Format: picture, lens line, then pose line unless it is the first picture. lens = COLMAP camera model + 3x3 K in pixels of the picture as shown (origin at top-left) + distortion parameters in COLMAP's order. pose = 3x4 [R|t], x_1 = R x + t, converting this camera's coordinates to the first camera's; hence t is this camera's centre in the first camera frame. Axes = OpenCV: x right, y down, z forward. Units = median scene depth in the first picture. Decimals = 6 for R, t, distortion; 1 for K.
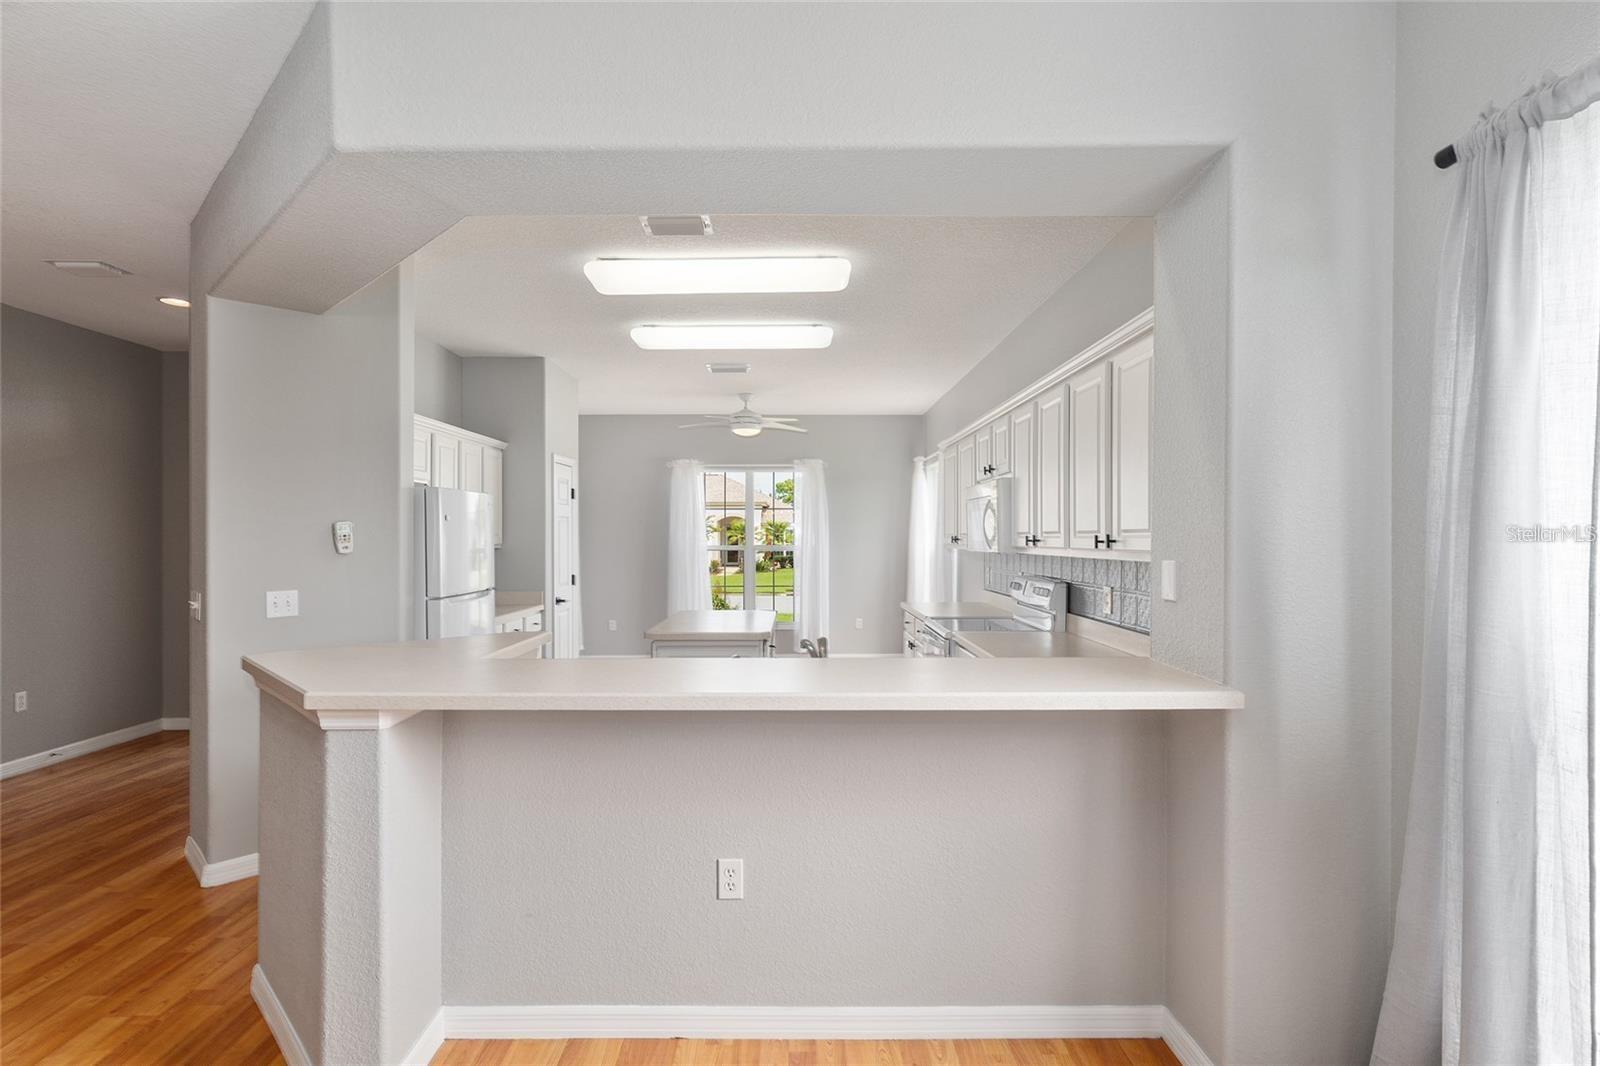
lens RADIAL K [[758.3, 0, 800.0], [0, 758.3, 533.0], [0, 0, 1]] dist [-0.001938, -0.000461]
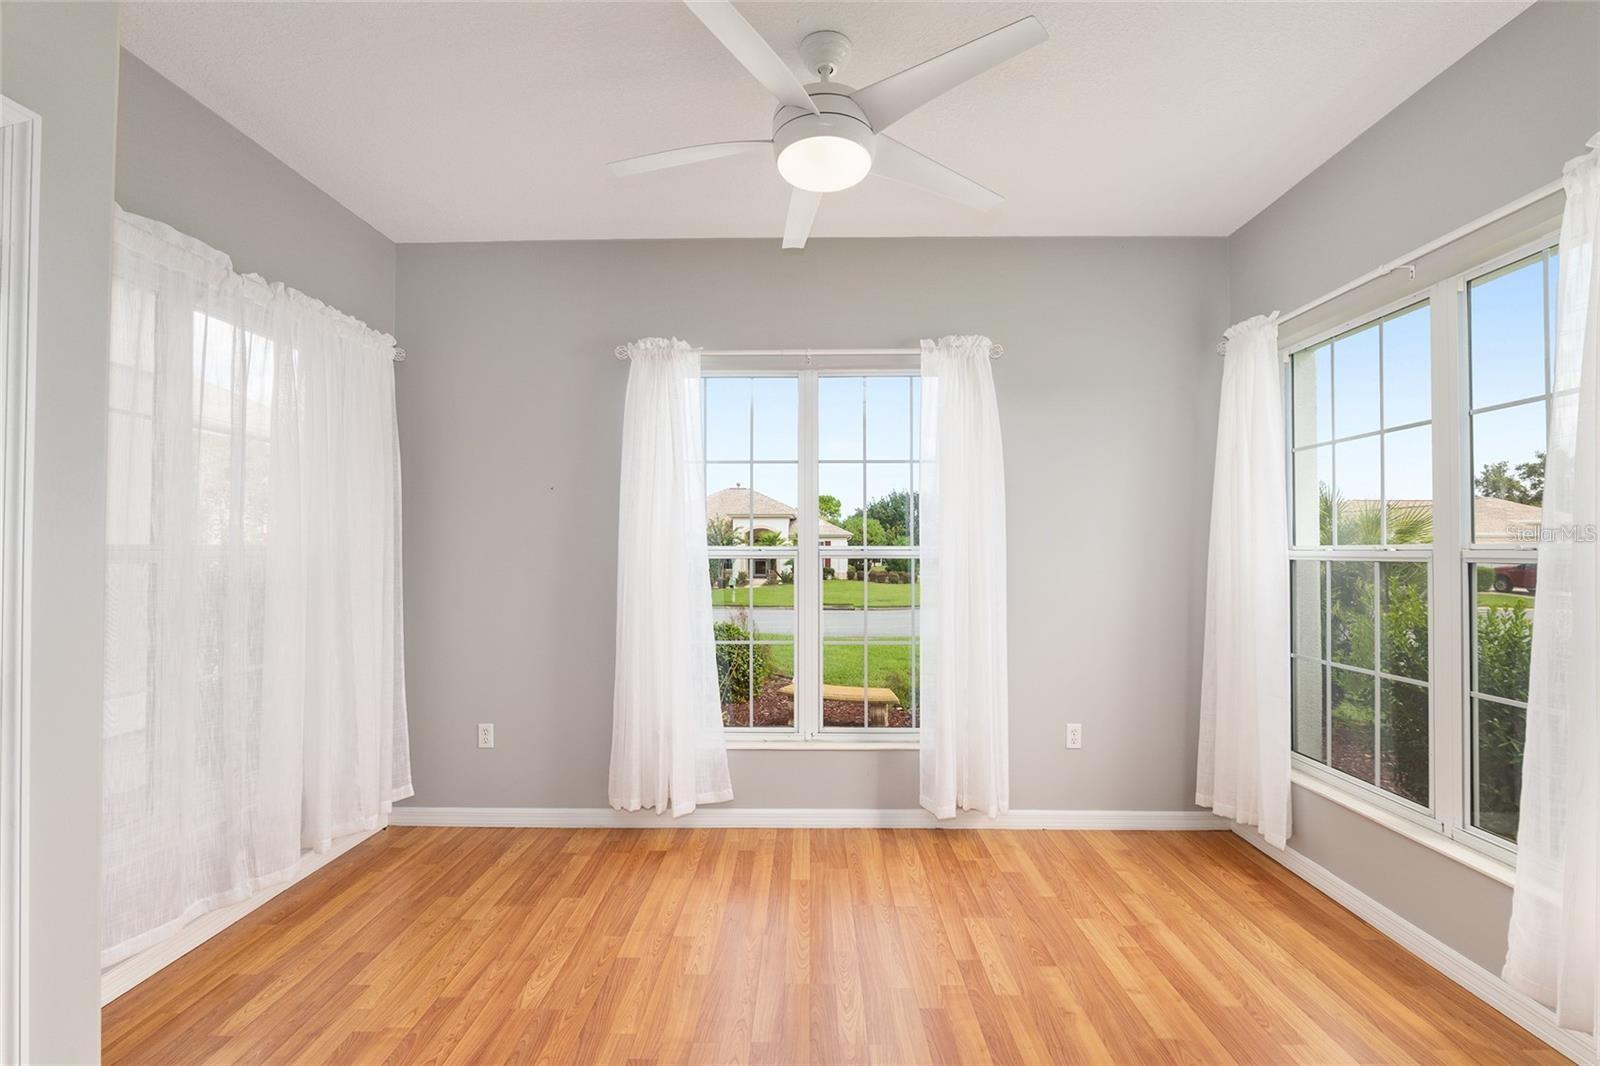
lens RADIAL K [[662.6, 0, 800.0], [0, 662.6, 533.0], [0, 0, 1]] dist [-0.011894, -0.000120]
pose [[0.999636, 0.001068, -0.026975, -0.087601], [-0.001649, 0.999767, -0.021521, 0.022638], [0.026946, 0.021557, 0.999404, 0.879747]]
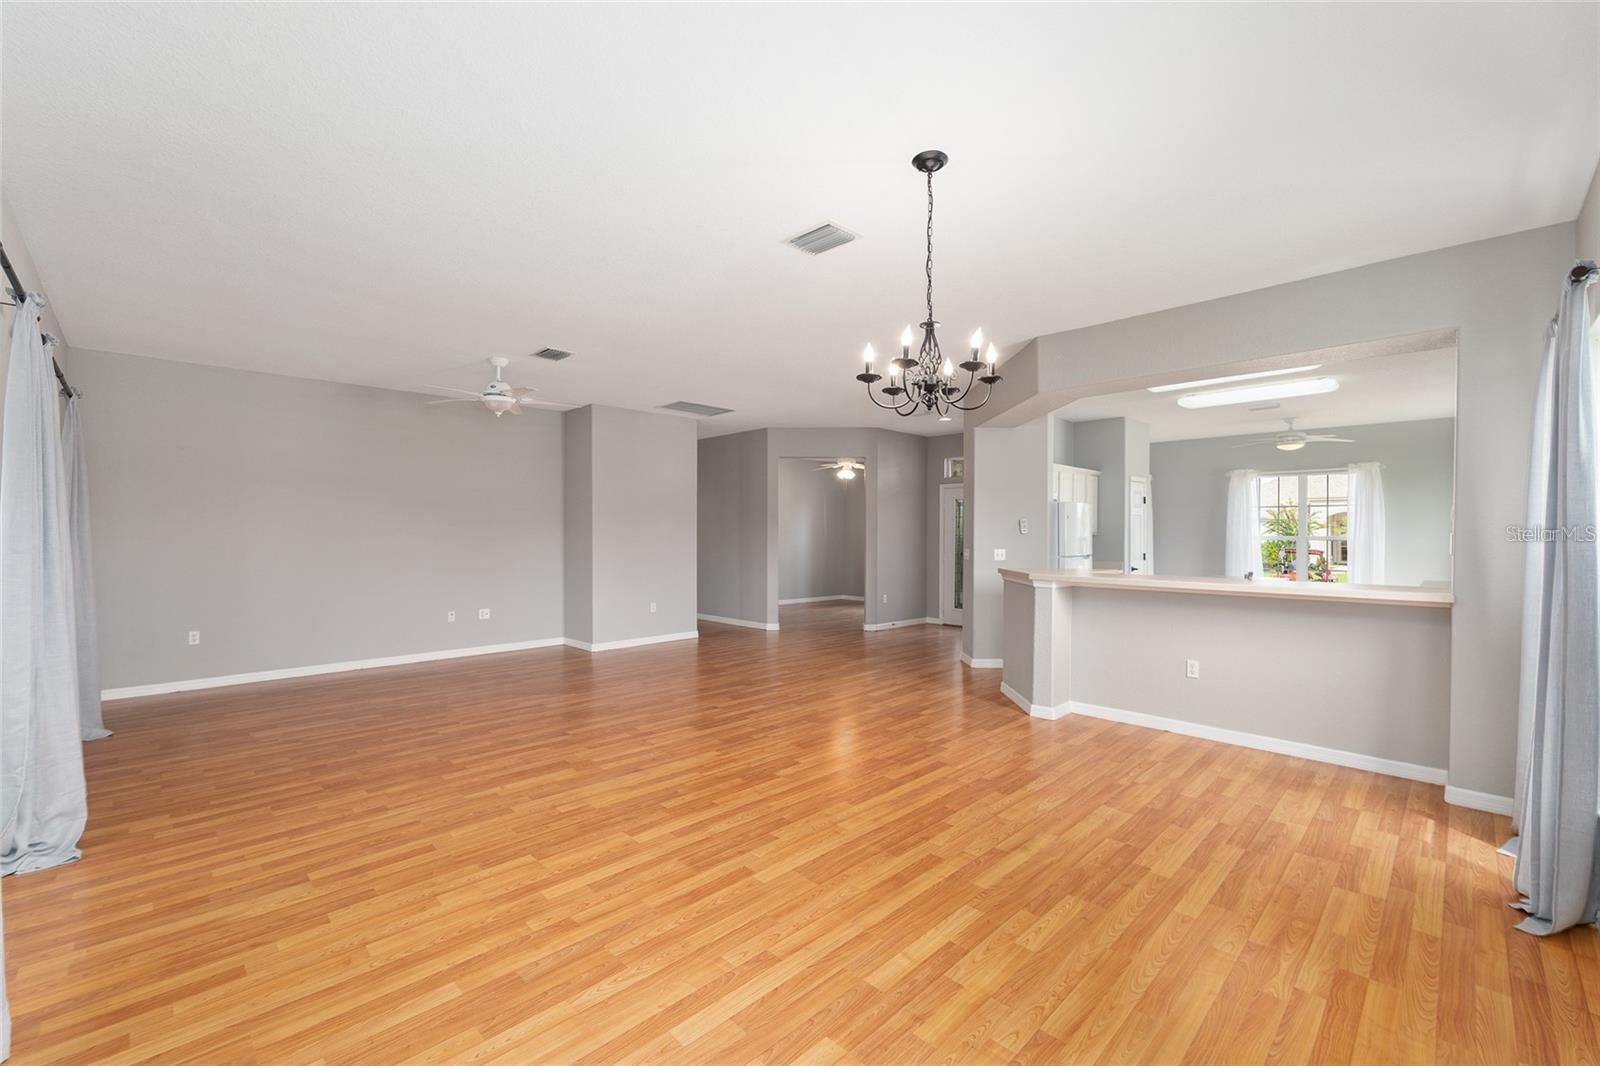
lens RADIAL K [[662.6, 0, 800.0], [0, 662.6, 533.0], [0, 0, 1]] dist [-0.011894, -0.000120]
pose [[0.696328, 0.004788, -0.717708, 0.180676], [-0.001460, 0.999985, 0.005255, 0.008805], [0.717722, -0.002611, 0.696325, -0.444103]]
